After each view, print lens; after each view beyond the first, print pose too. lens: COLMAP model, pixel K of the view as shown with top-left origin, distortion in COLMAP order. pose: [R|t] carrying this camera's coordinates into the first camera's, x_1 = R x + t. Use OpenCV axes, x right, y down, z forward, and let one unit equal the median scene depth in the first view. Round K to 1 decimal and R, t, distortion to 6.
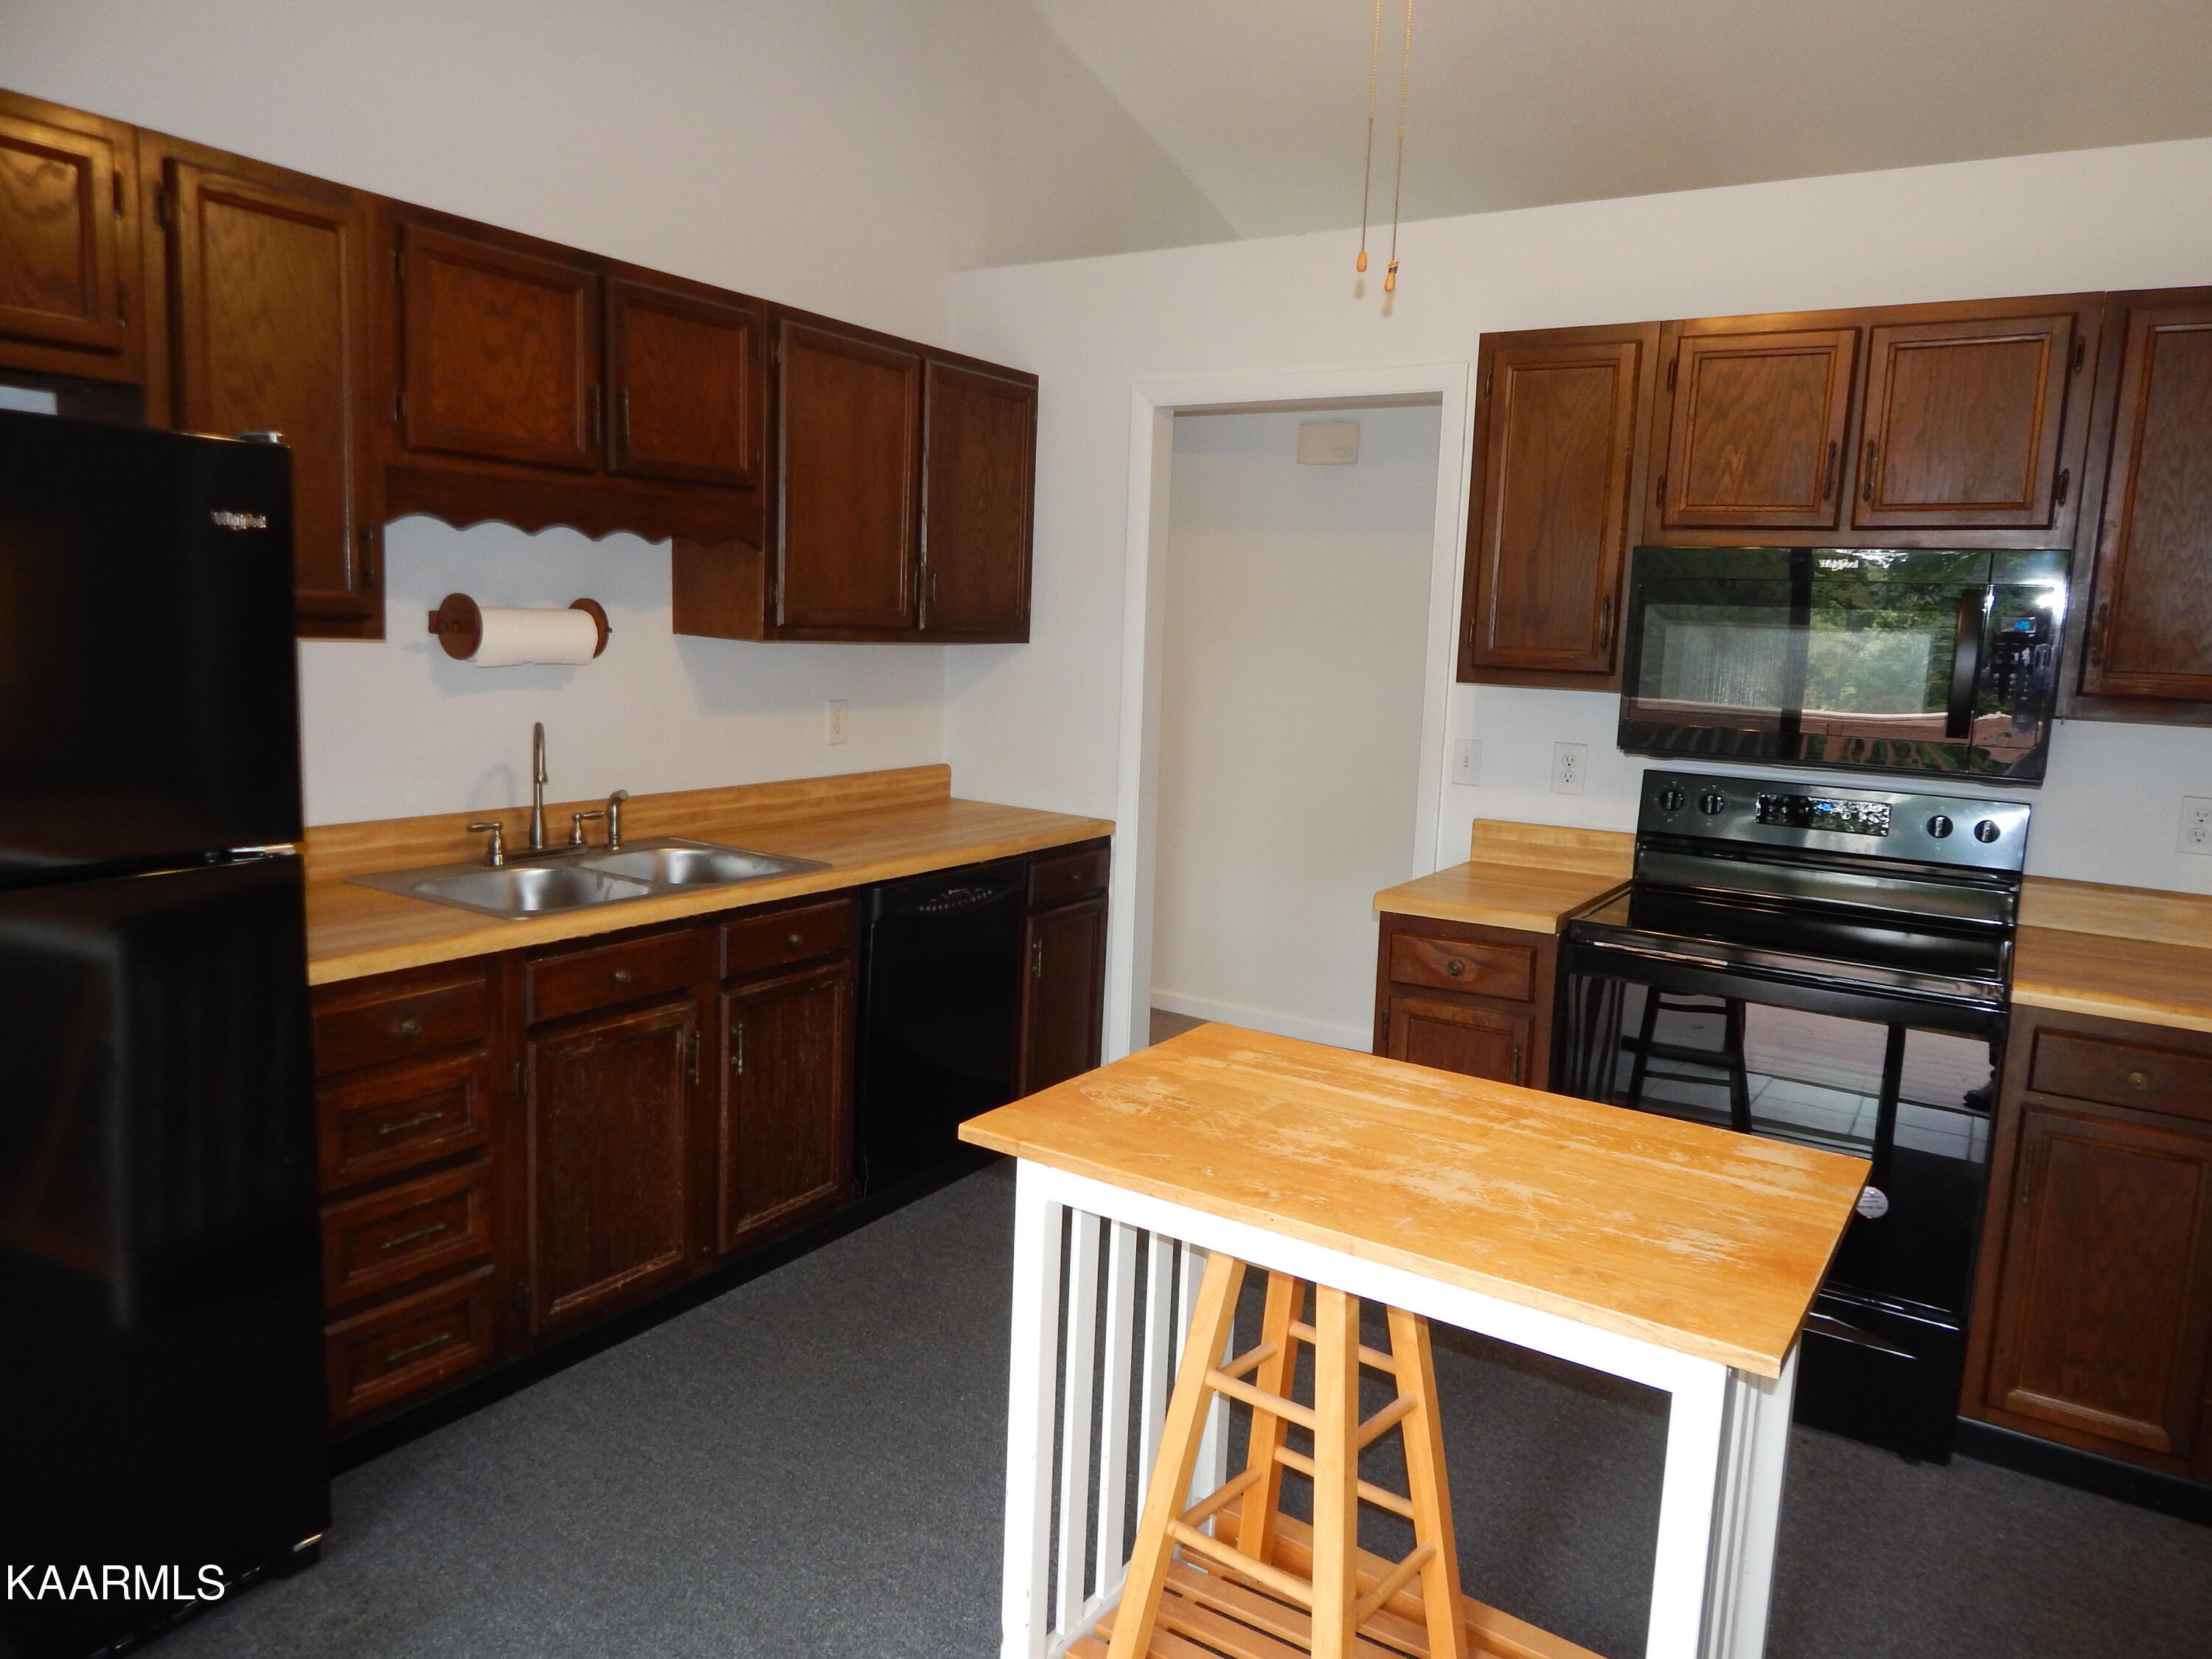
lens RADIAL K [[1466.3, 0, 1122.3], [0, 1466.3, 822.4], [0, 0, 1]] dist [0.007107, -0.009387]
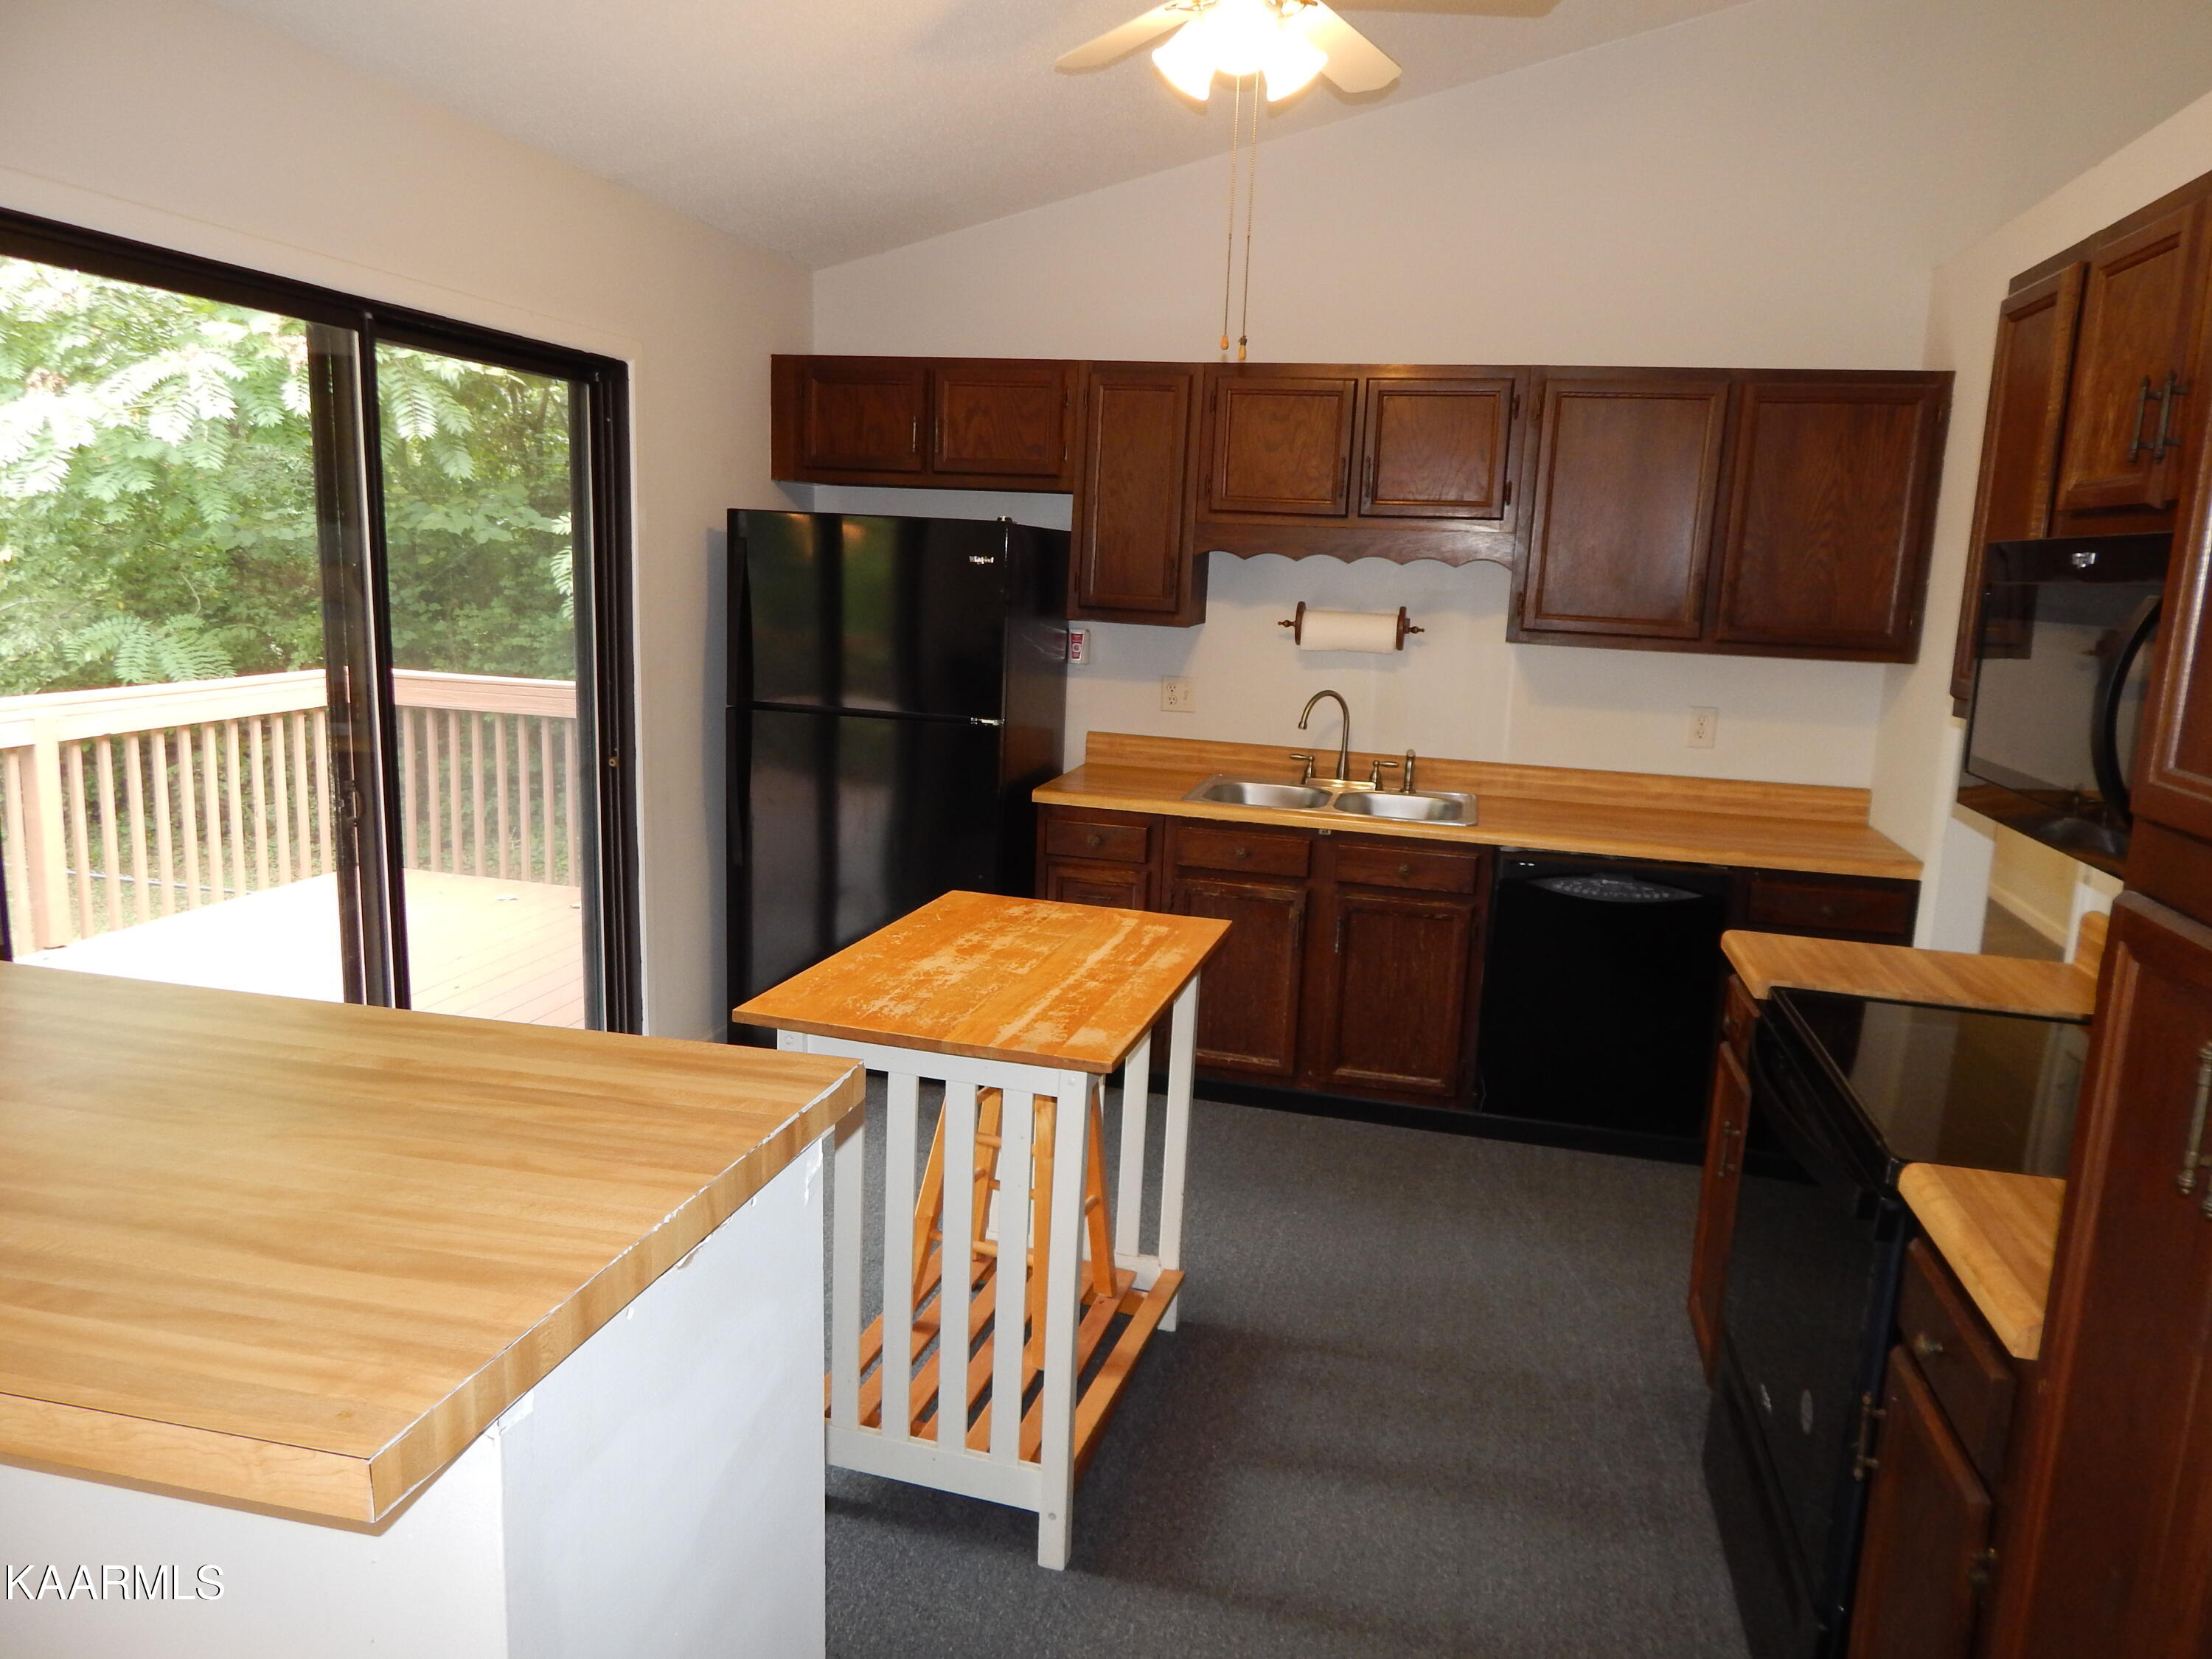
lens RADIAL K [[1466.3, 0, 1113.9], [0, 1466.3, 816.9], [0, 0, 1]] dist [0.007107, -0.009387]
pose [[0.315393, 0.138299, -0.938829, 1.030511], [-0.162651, 0.982561, 0.090100, -0.046551], [0.934918, 0.124284, 0.332387, 0.375515]]
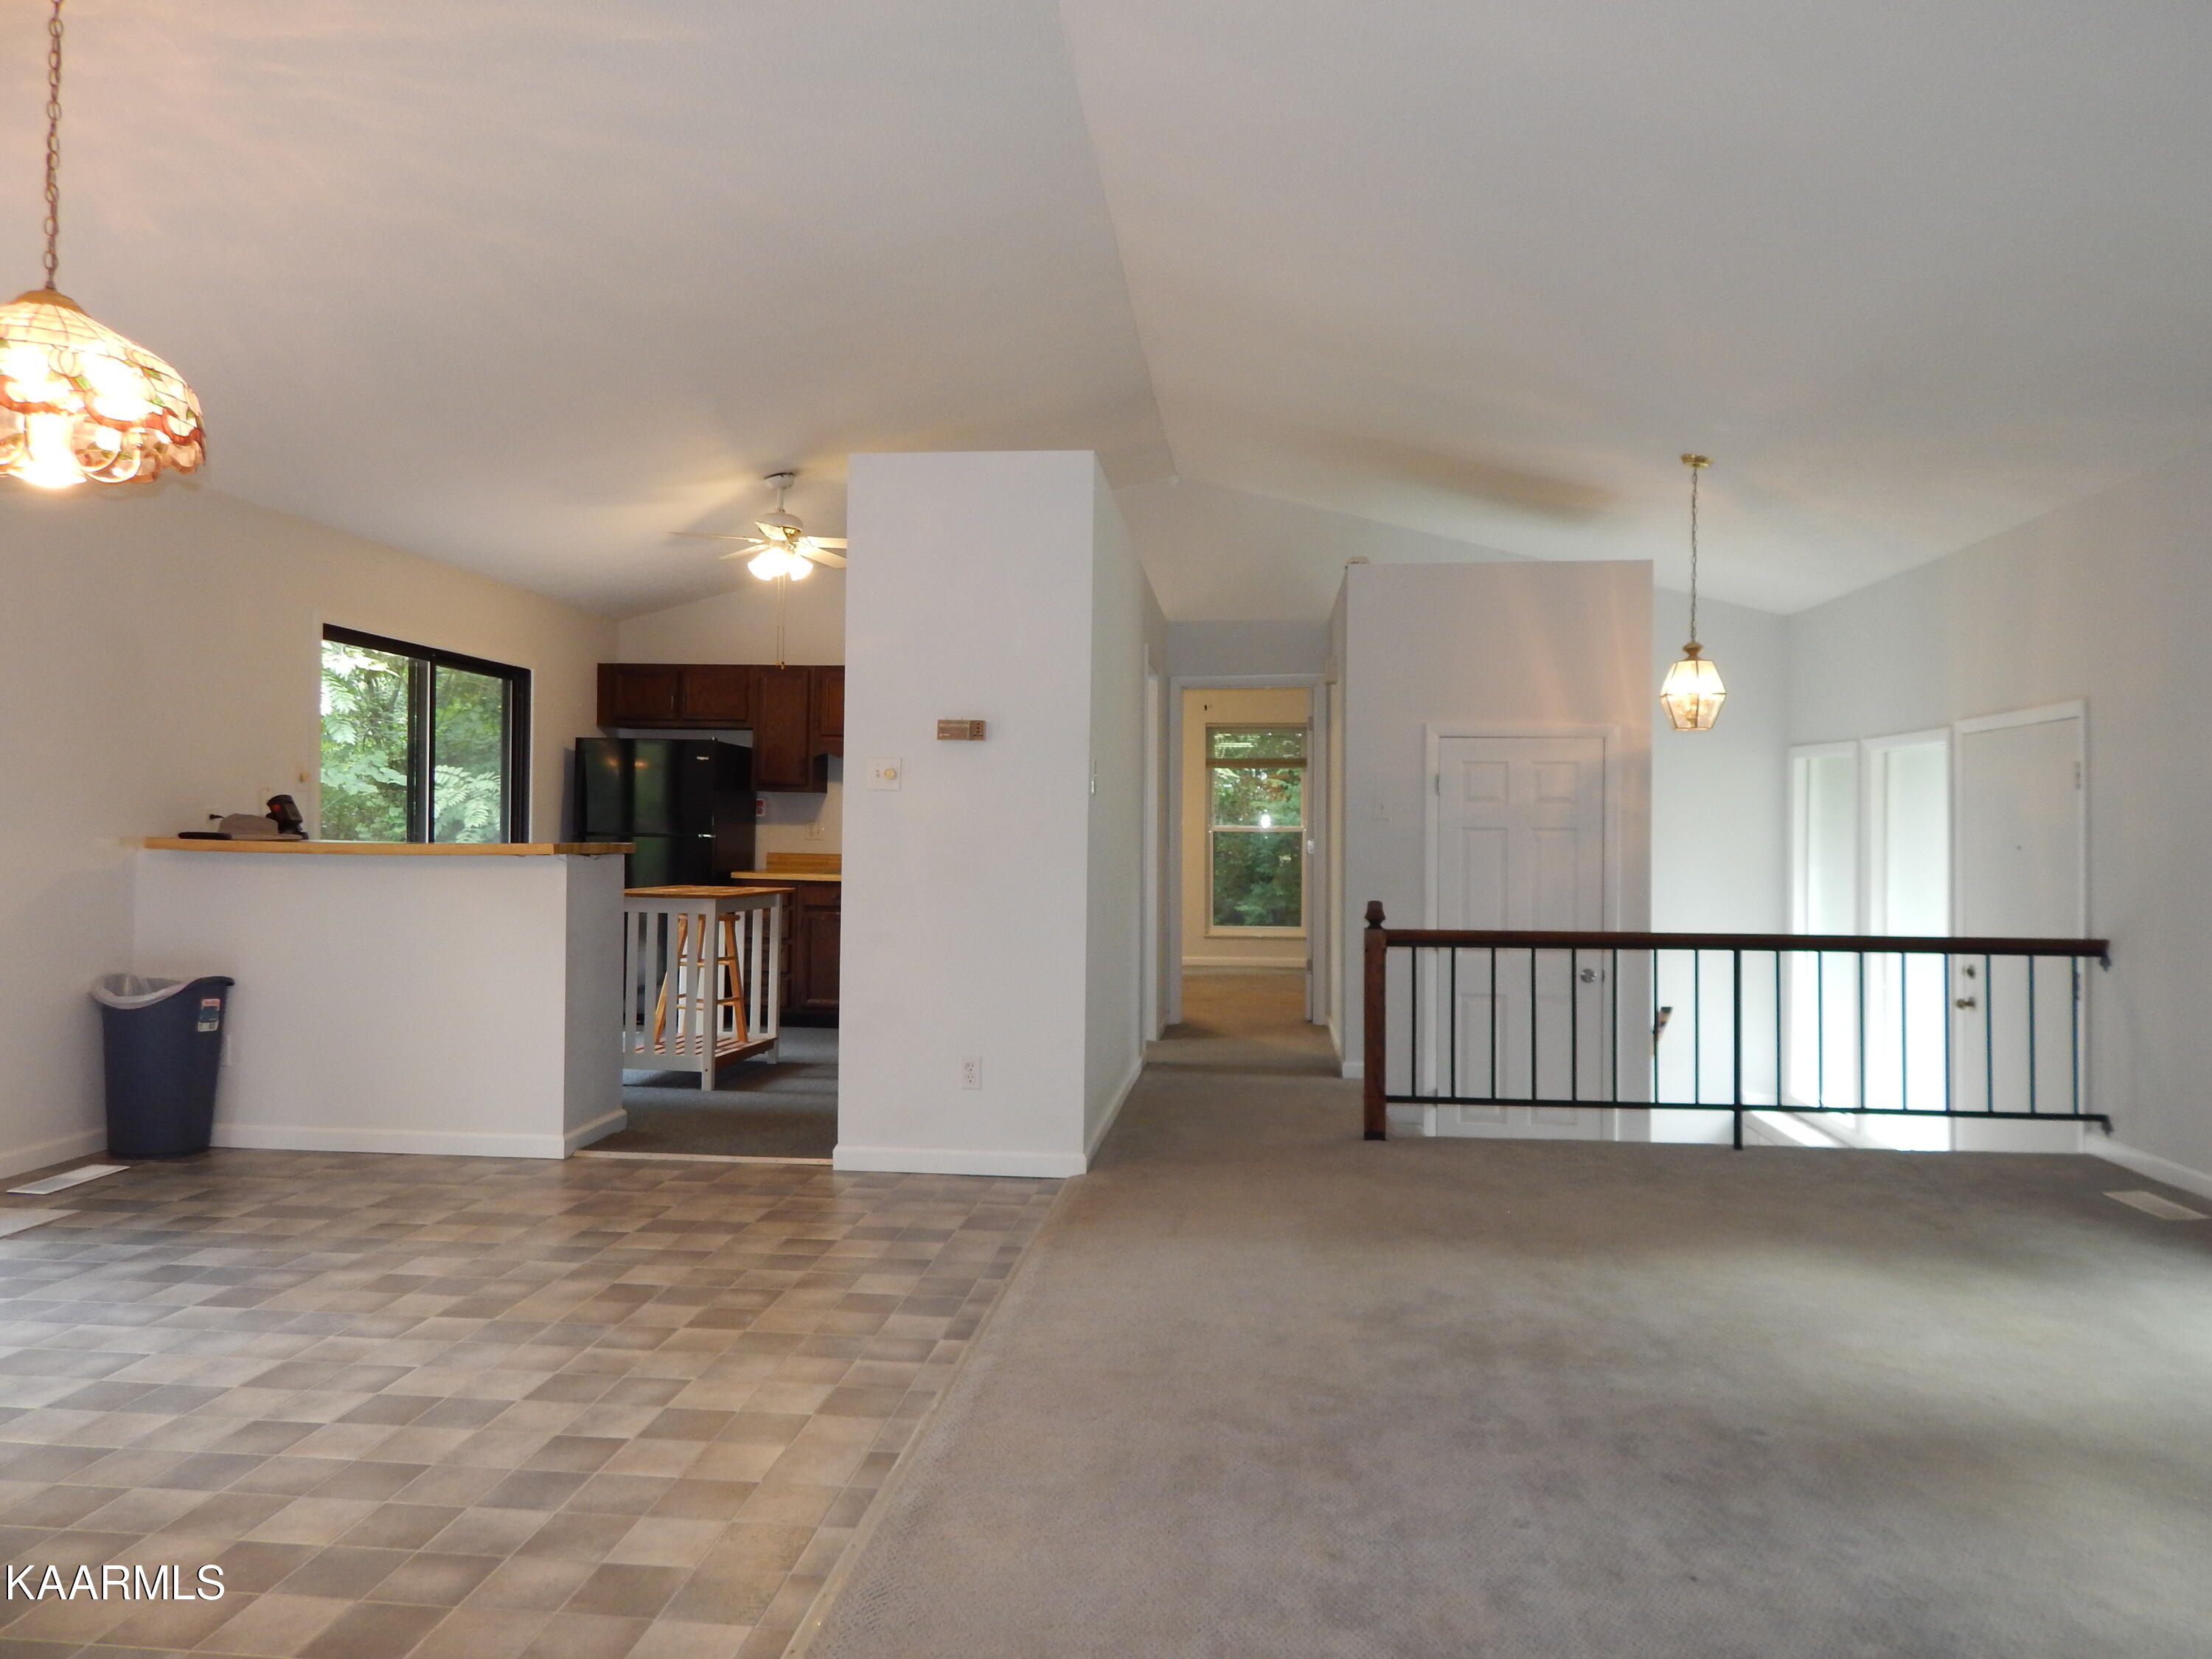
lens RADIAL K [[1466.3, 0, 1117.1], [0, 1466.3, 830.3], [0, 0, 1]] dist [0.007107, -0.009387]
pose [[0.437181, -0.036012, -0.898652, 2.708859], [-0.122850, 0.987441, -0.099335, 0.201558], [0.890944, 0.153827, 0.427266, 0.192776]]
